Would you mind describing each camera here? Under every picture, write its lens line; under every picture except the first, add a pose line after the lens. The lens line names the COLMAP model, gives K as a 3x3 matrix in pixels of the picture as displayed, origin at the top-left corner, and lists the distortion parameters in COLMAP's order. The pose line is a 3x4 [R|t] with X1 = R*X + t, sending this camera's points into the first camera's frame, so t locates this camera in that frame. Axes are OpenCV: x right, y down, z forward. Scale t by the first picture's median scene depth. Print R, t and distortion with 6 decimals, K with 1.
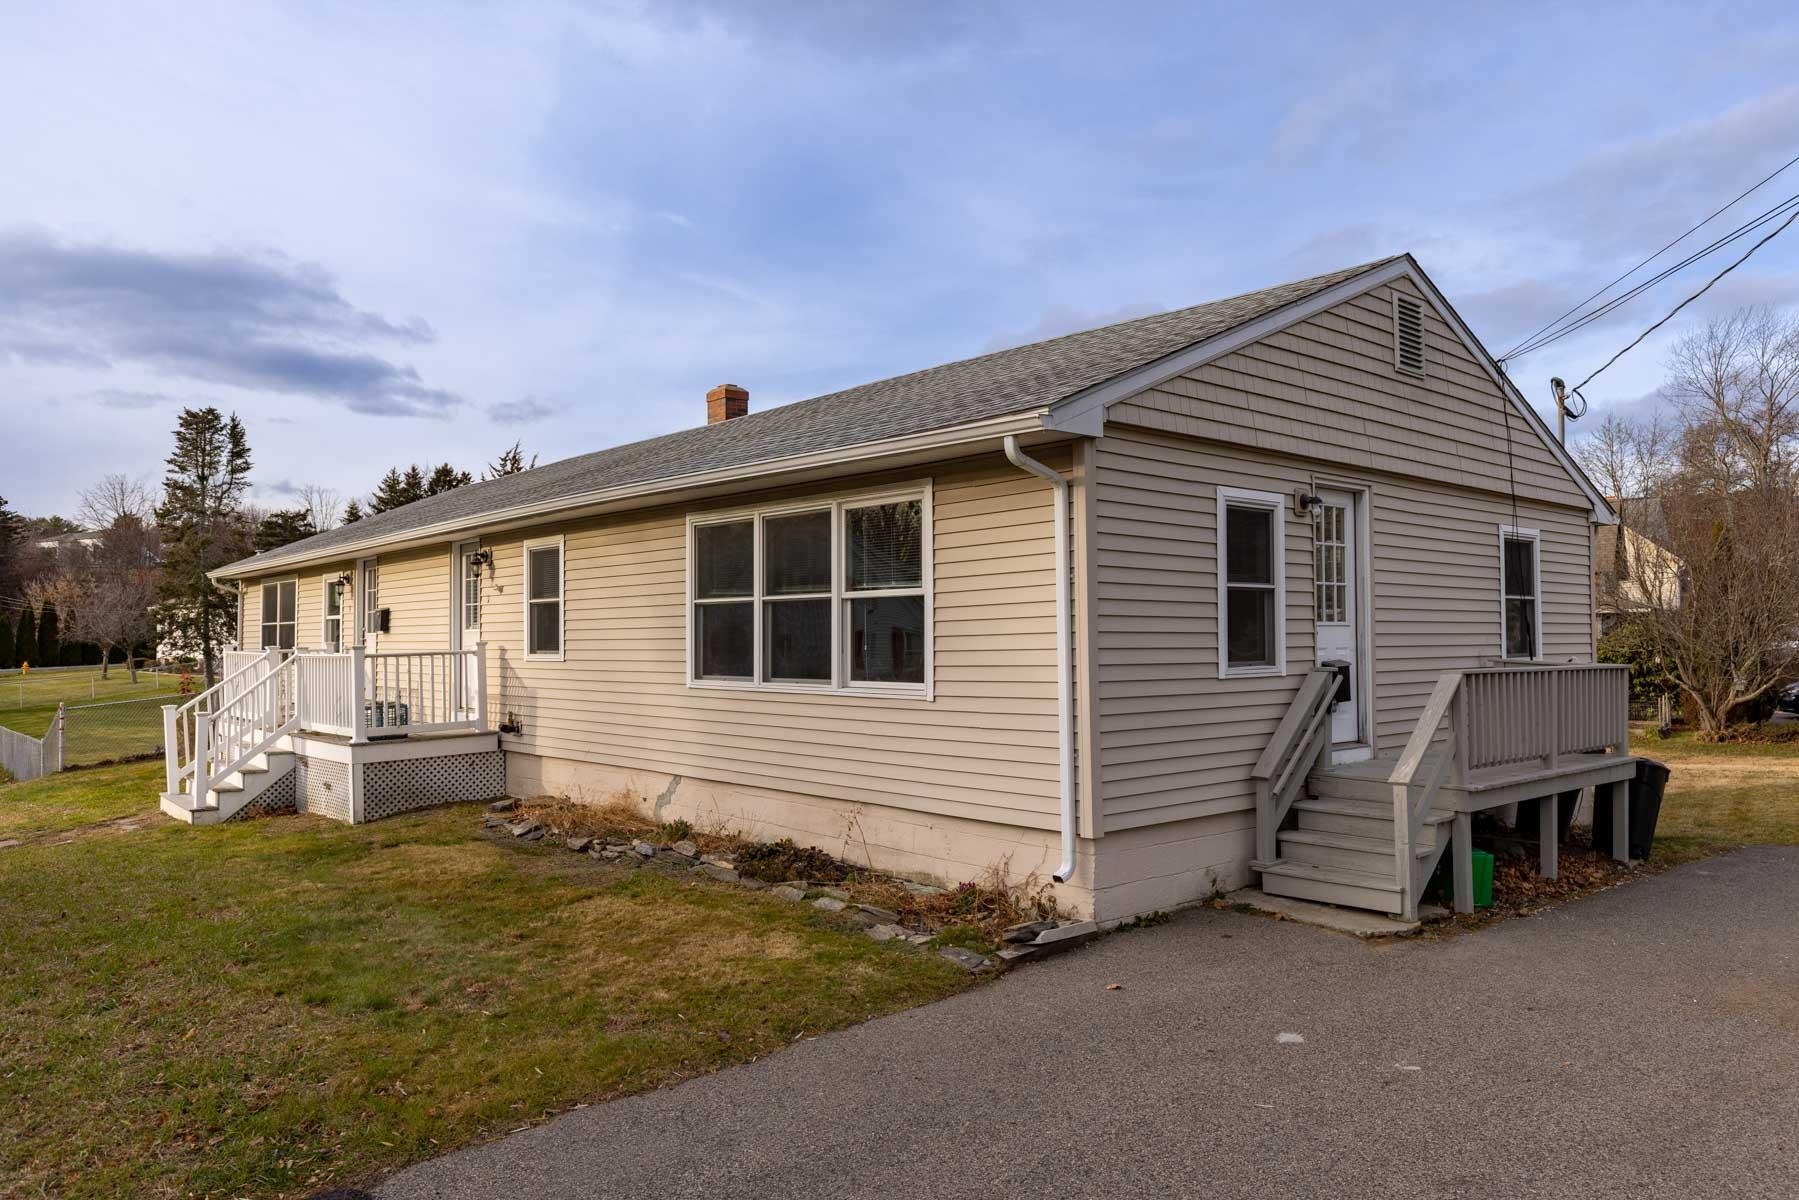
lens RADIAL K [[1224.3, 0, 899.5], [0, 1224.3, 600.0], [0, 0, 1]] dist [-0.005877, 0.000889]
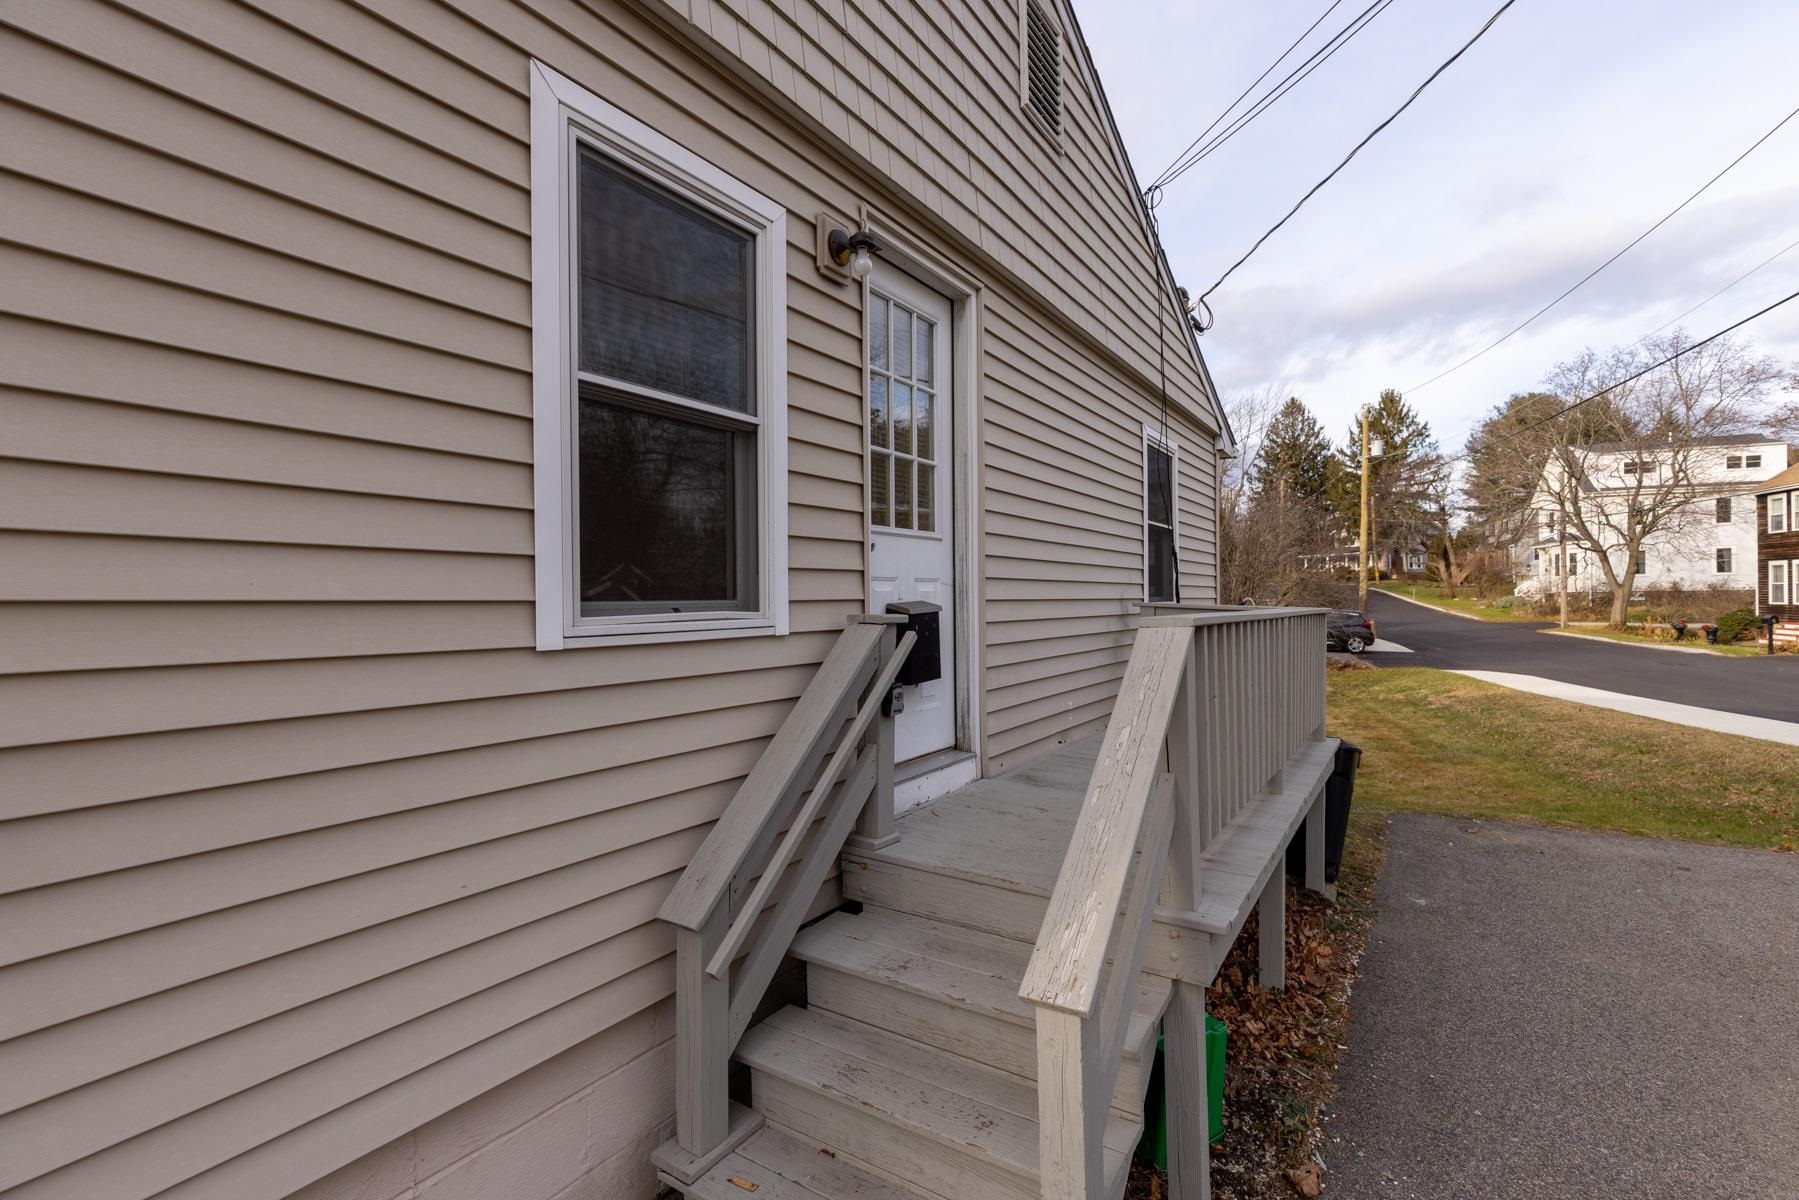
lens RADIAL K [[809.0, 0, 920.7], [0, 809.0, 606.5], [0, 0, 1]] dist [0.014322, -0.000175]
pose [[0.958461, -0.006033, 0.285161, 0.277170], [-0.004246, 0.999364, 0.035414, 0.041419], [-0.285194, -0.035154, 0.957825, 0.709629]]
